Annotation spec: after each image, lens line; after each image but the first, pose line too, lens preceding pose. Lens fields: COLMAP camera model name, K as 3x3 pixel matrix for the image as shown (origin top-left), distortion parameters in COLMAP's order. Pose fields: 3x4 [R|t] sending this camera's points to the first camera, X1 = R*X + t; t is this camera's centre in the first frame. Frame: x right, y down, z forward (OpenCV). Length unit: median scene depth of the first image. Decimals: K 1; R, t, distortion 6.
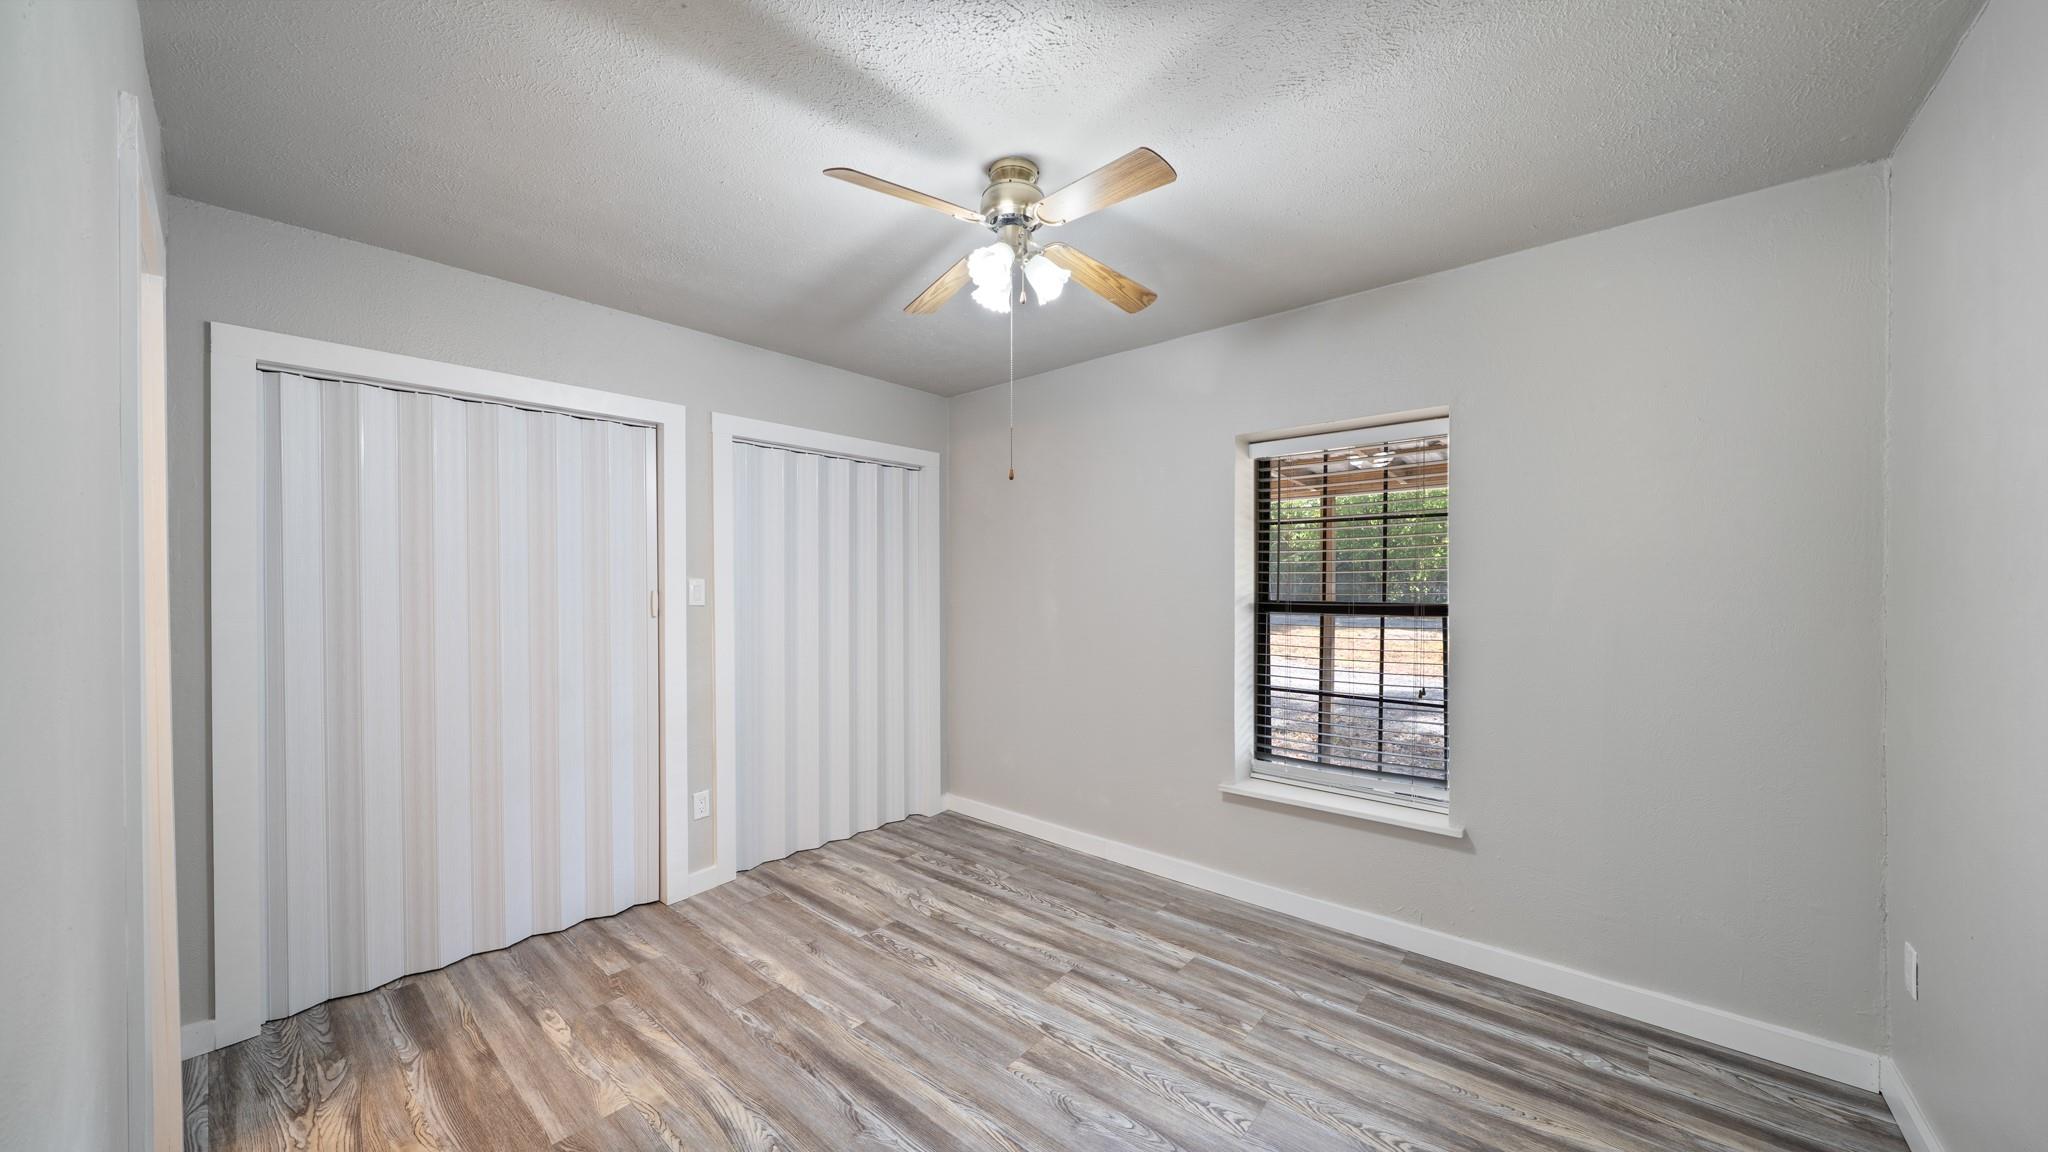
lens RADIAL K [[725.8, 0, 1011.4], [0, 725.8, 570.4], [0, 0, 1]] dist [-0.005978, 0.000064]
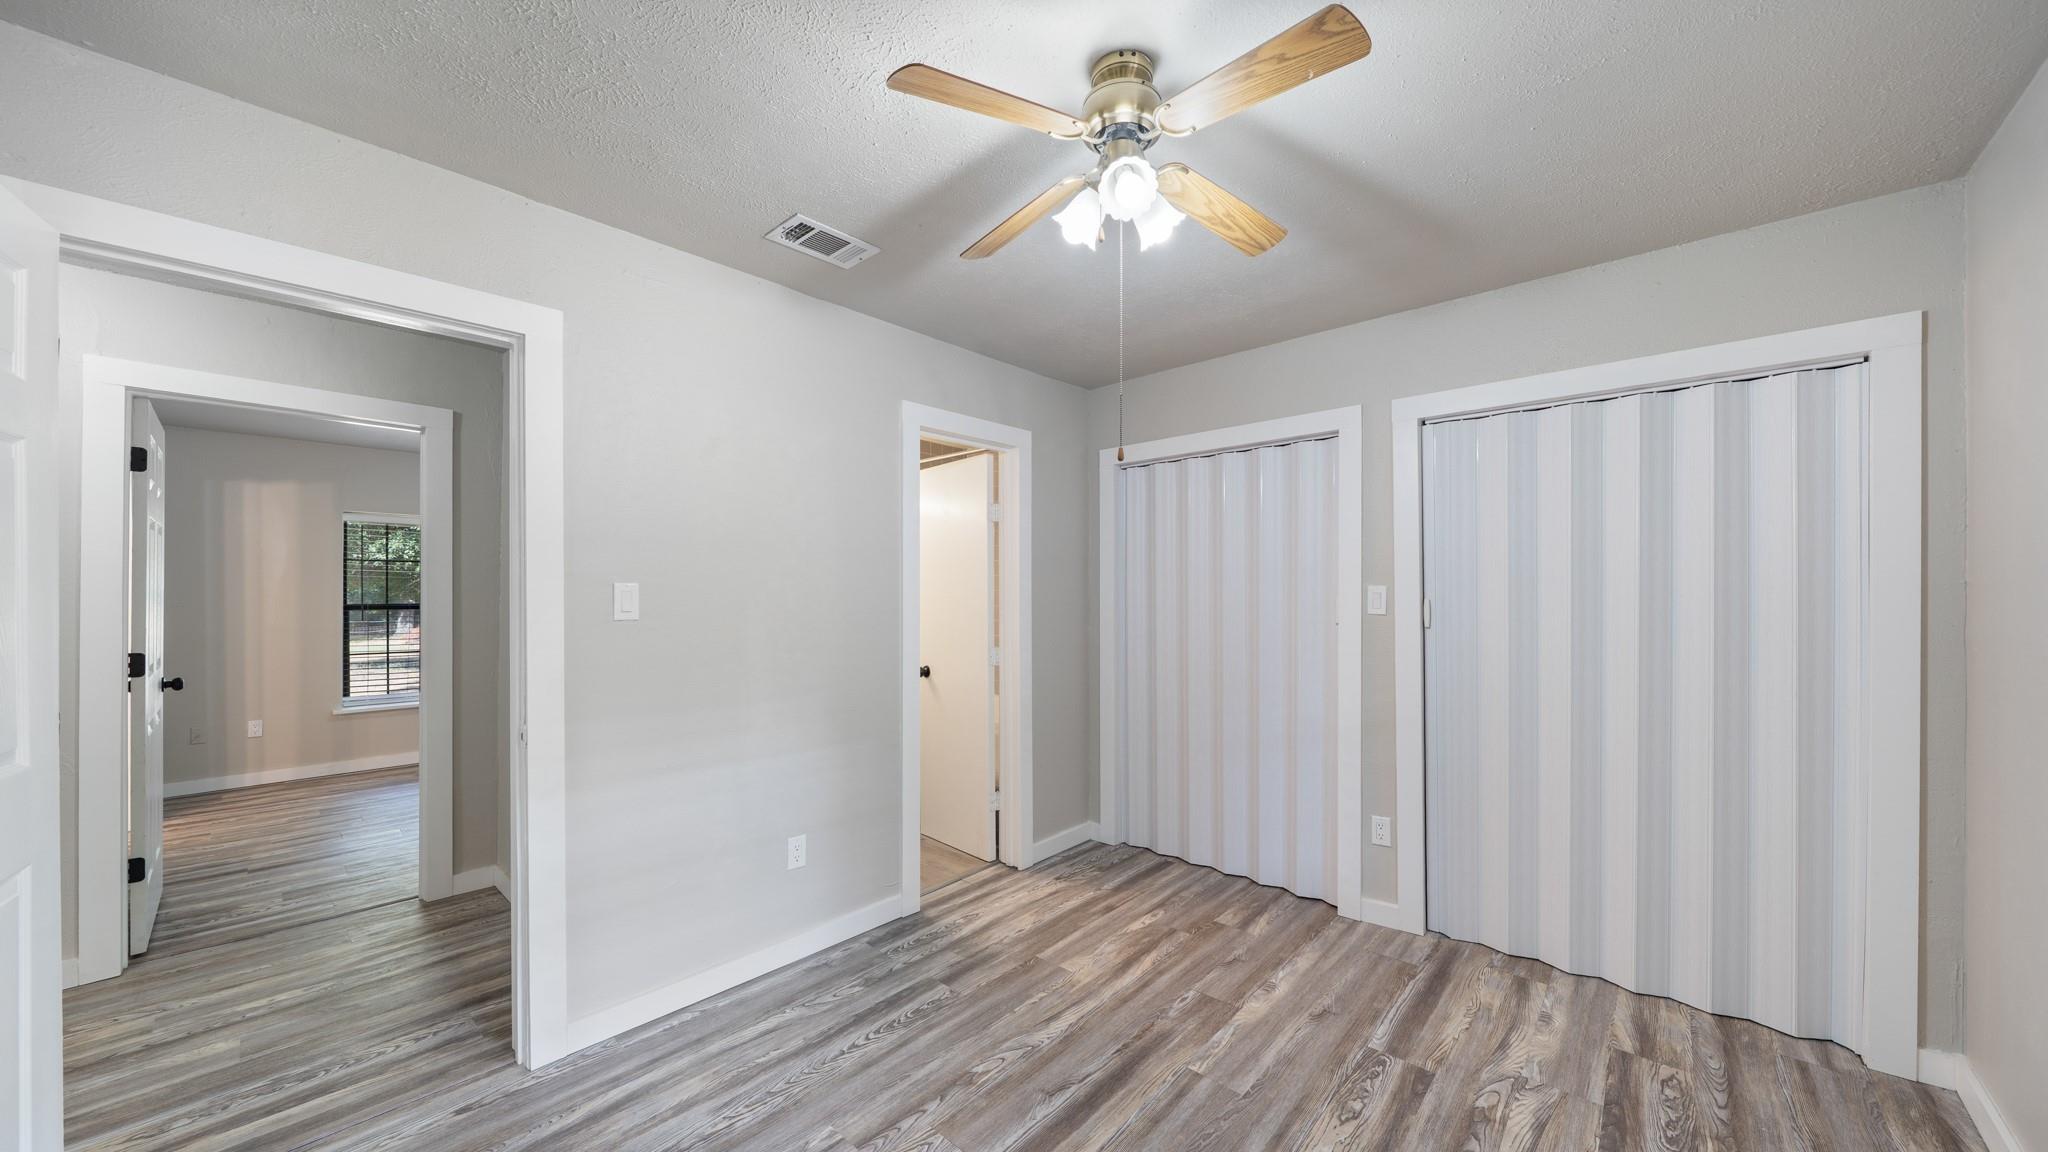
lens RADIAL K [[725.8, 0, 1027.2], [0, 725.8, 590.7], [0, 0, 1]] dist [-0.005978, 0.000064]
pose [[-0.038718, 0.003154, -0.999245, 0.597328], [0.019827, 0.999801, 0.002388, 0.007101], [0.999053, -0.019720, -0.038773, 0.692946]]
